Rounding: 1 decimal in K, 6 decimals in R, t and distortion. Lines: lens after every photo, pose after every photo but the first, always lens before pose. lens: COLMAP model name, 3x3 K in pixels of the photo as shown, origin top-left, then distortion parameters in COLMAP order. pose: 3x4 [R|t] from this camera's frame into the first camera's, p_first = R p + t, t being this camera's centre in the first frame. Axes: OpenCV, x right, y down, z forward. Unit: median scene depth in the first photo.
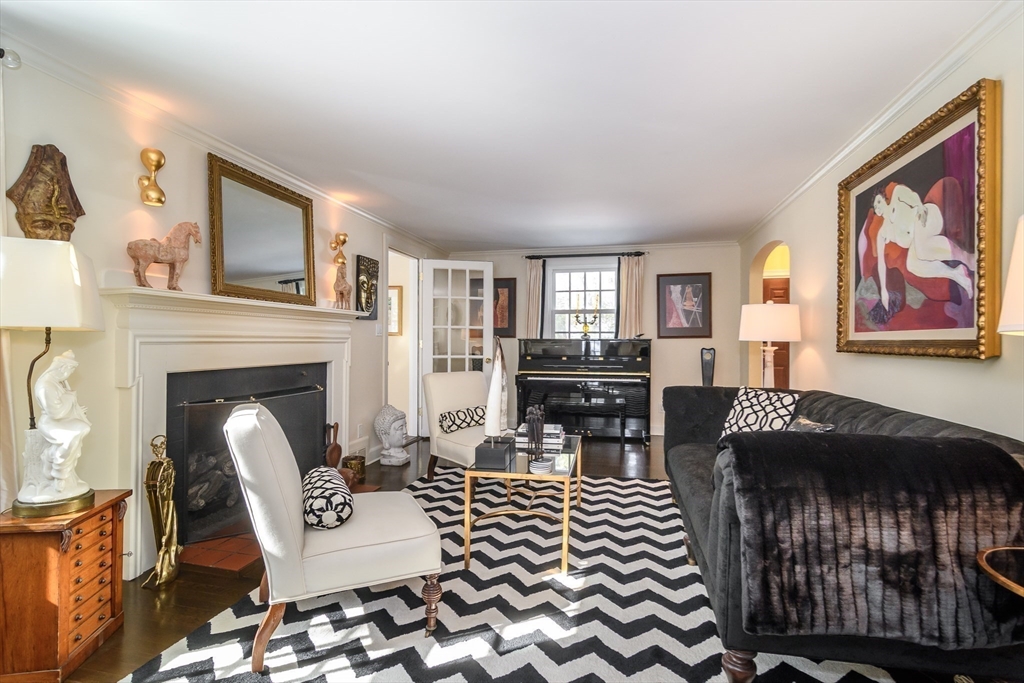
lens RADIAL K [[492.2, 0, 506.9], [0, 492.2, 343.1], [0, 0, 1]] dist [-0.004223, 0.000395]
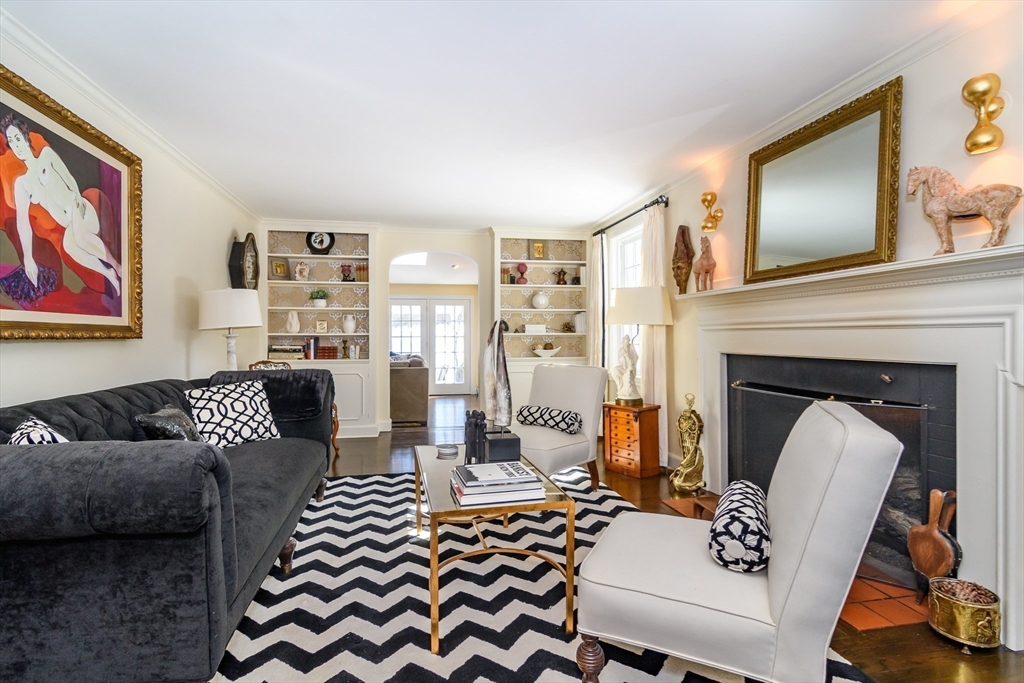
lens RADIAL K [[492.2, 0, 504.8], [0, 492.2, 337.3], [0, 0, 1]] dist [-0.004223, 0.000395]
pose [[-0.909373, 0.000470, -0.415981, 0.419471], [-0.001191, 0.999992, 0.003733, 0.016247], [0.415980, 0.003890, -0.909366, 2.164128]]
